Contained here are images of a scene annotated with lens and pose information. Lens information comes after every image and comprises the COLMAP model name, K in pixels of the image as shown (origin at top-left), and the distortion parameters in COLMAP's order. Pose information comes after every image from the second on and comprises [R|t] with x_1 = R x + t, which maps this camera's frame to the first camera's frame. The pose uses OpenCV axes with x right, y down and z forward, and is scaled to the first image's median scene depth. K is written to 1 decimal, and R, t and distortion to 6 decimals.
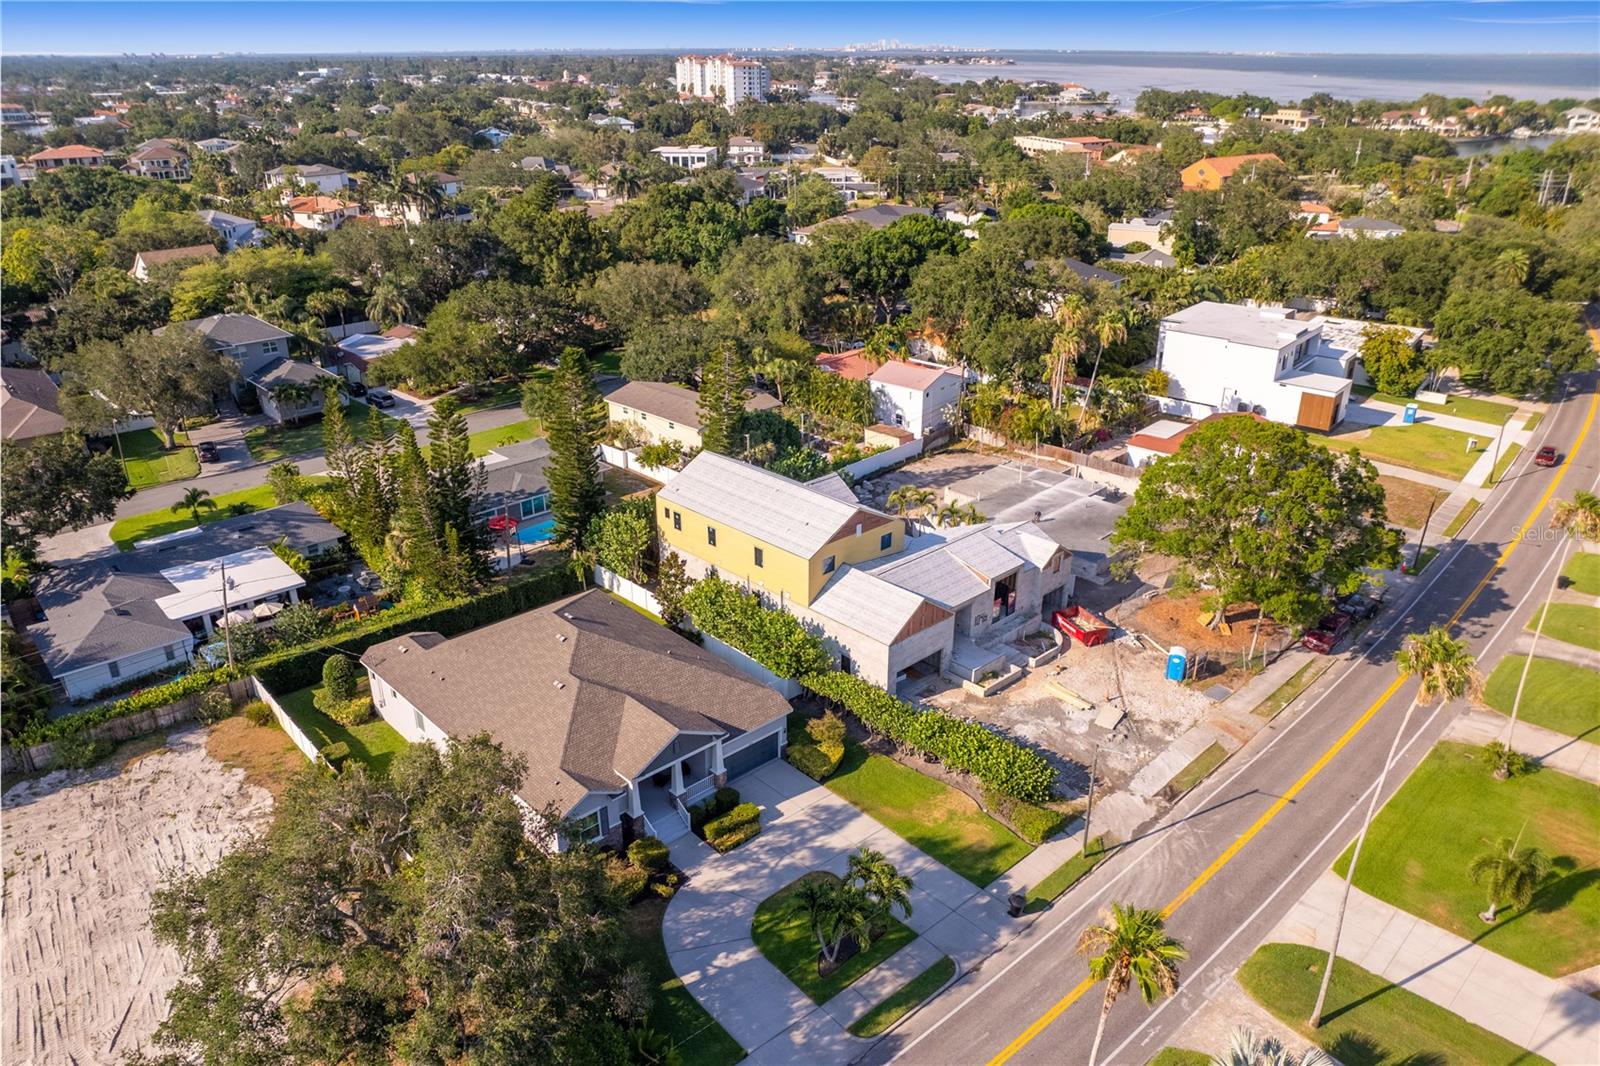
lens RADIAL K [[1128.0, 0, 799.2], [0, 1128.0, 566.8], [0, 0, 1]] dist [-0.048369, 0.023766]
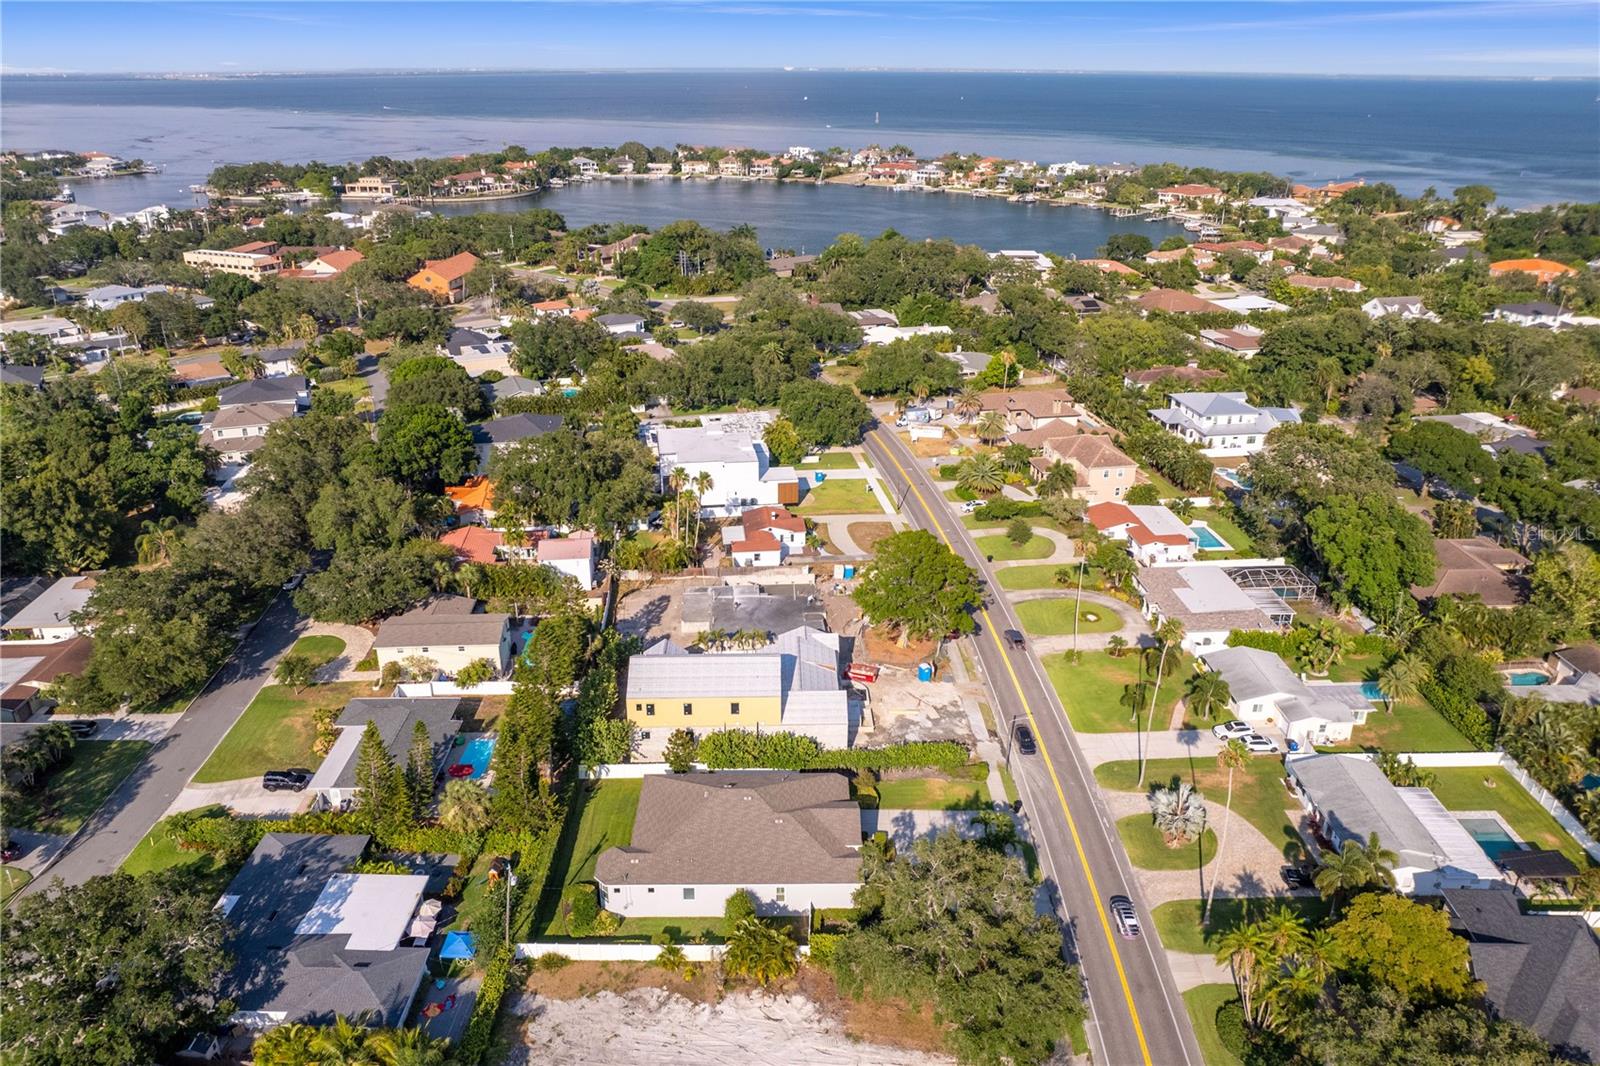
lens RADIAL K [[1115.3, 0, 800.0], [0, 1115.3, 533.0], [0, 0, 1]] dist [-0.037016, 0.006897]
pose [[0.676952, -0.284539, 0.678803, -0.696245], [0.312031, 0.946221, 0.085456, -0.249870], [-0.666614, 0.153958, 0.729331, -0.157798]]
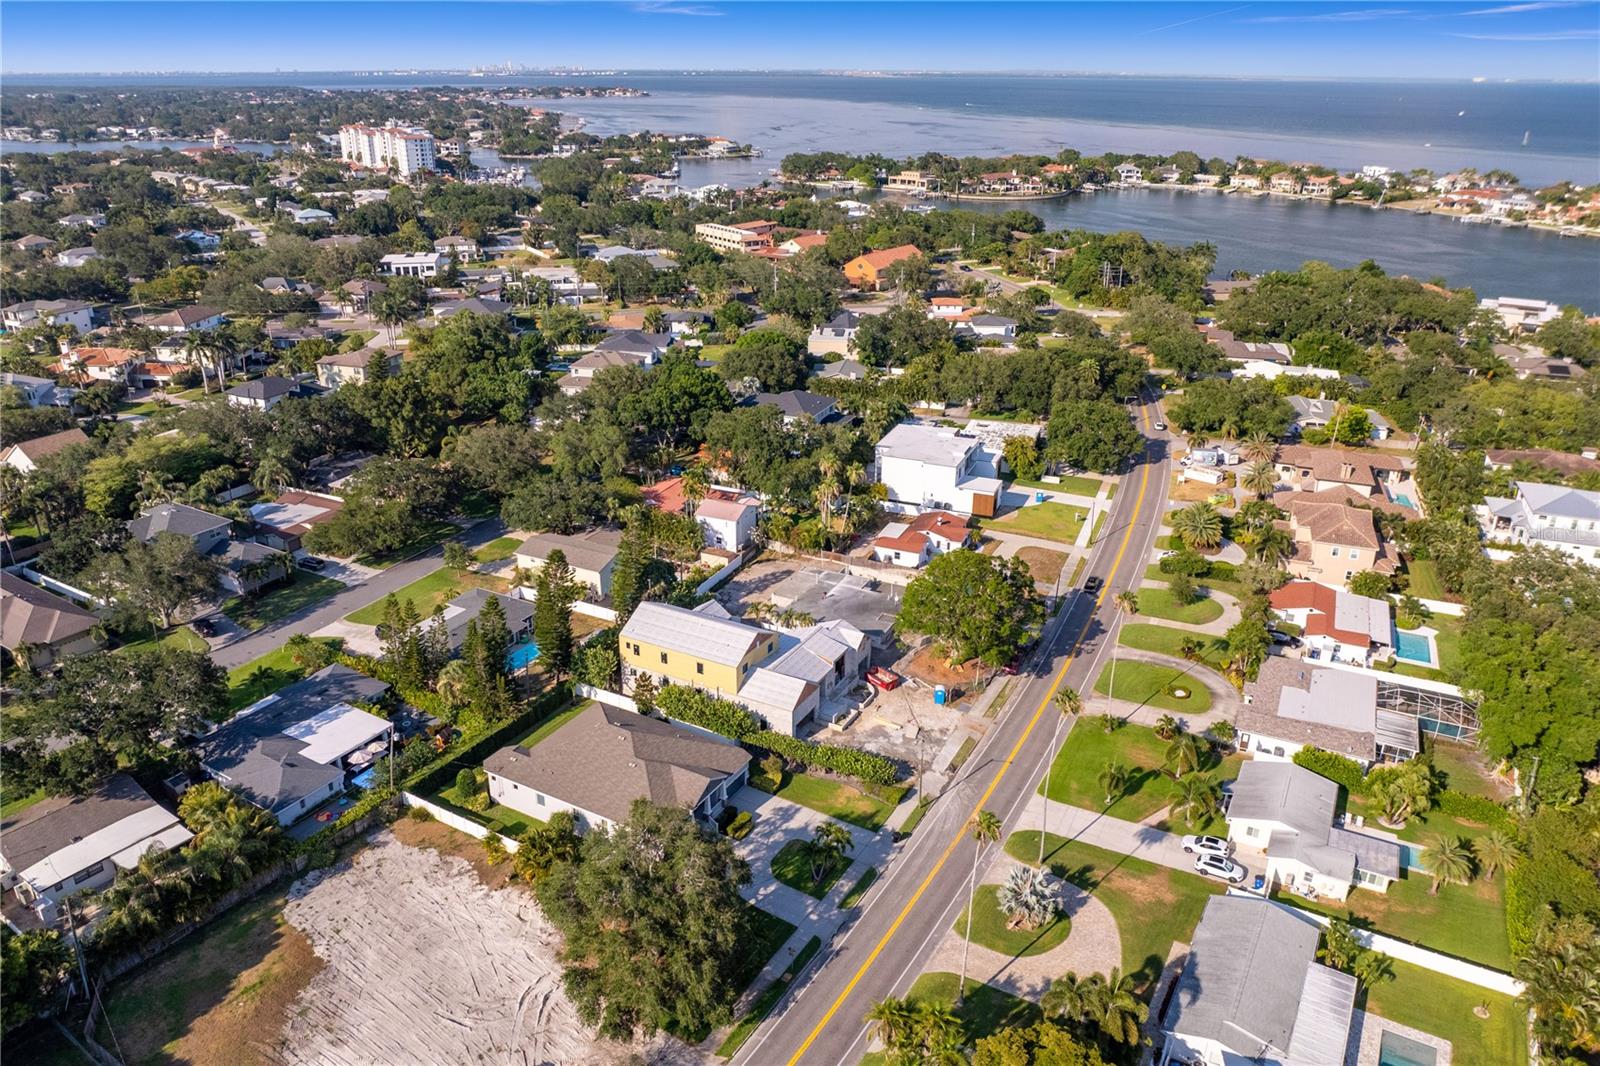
lens RADIAL K [[1115.3, 0, 800.0], [0, 1115.3, 533.0], [0, 0, 1]] dist [-0.037016, 0.006897]
pose [[0.954248, -0.110051, 0.278029, -0.243554], [0.121513, 0.992293, -0.024278, -0.109730], [-0.273215, 0.056951, 0.960266, -0.467373]]
